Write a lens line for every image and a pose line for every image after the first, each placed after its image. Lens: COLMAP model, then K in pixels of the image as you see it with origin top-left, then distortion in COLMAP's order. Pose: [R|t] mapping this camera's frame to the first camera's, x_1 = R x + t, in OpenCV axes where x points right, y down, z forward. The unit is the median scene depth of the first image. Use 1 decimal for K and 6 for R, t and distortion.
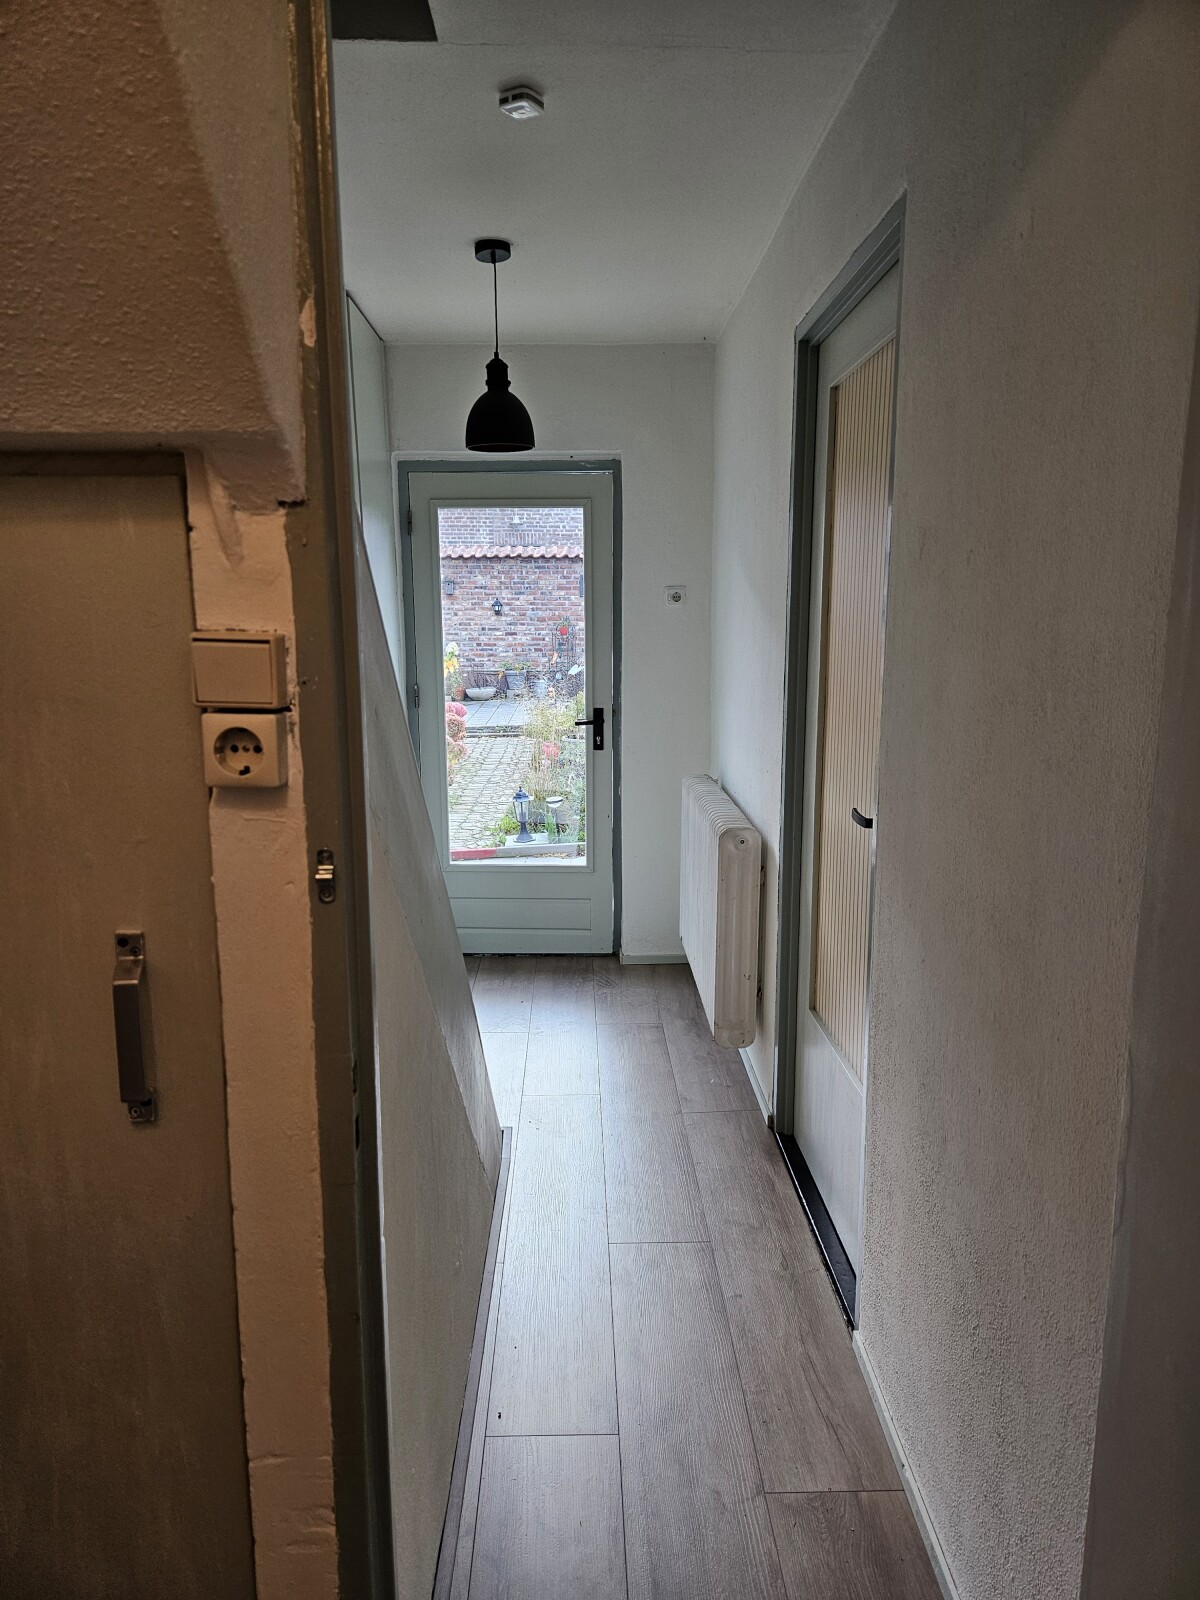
lens RADIAL K [[1080.8, 0, 600.0], [0, 1080.8, 800.0], [0, 0, 1]] dist [0.061131, -0.001696]
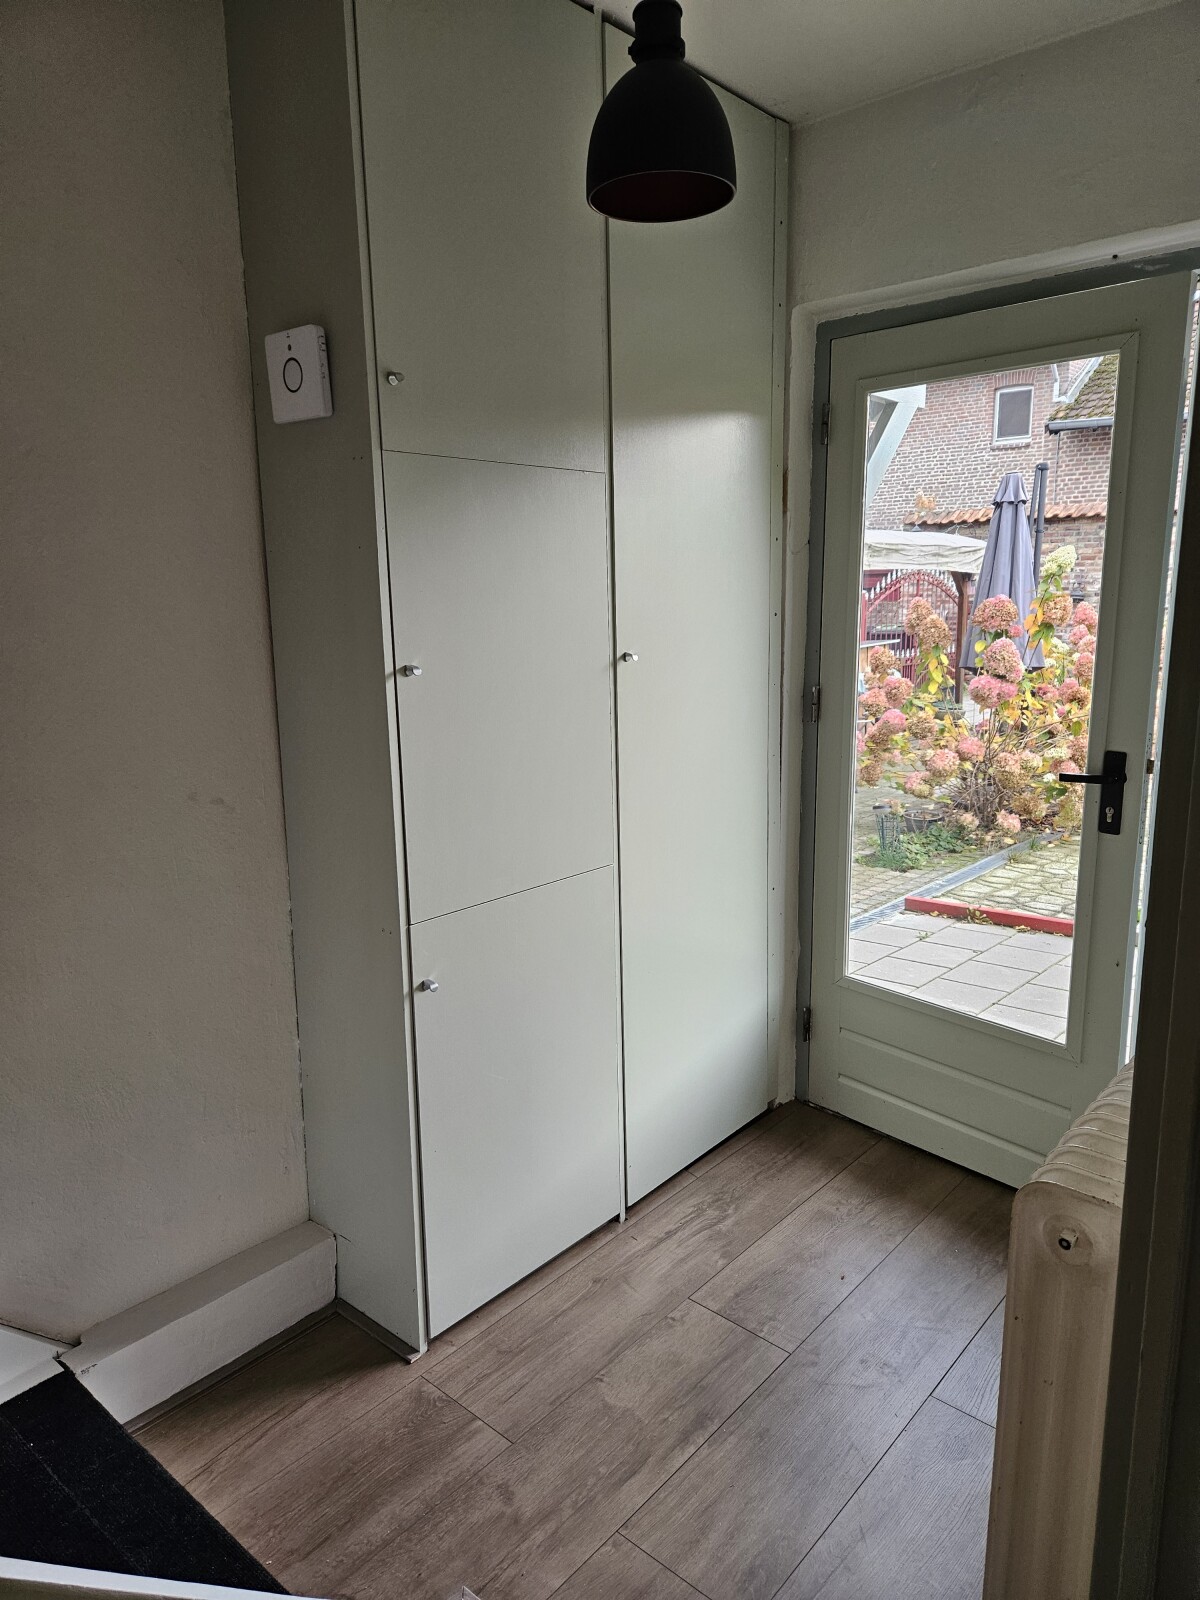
lens RADIAL K [[1080.8, 0, 600.0], [0, 1080.8, 800.0], [0, 0, 1]] dist [0.061131, -0.001696]
pose [[0.737404, 0.126375, -0.663525, 0.165404], [-0.111589, 0.991636, 0.064854, -0.069897], [0.666171, 0.026218, 0.745338, 0.458361]]
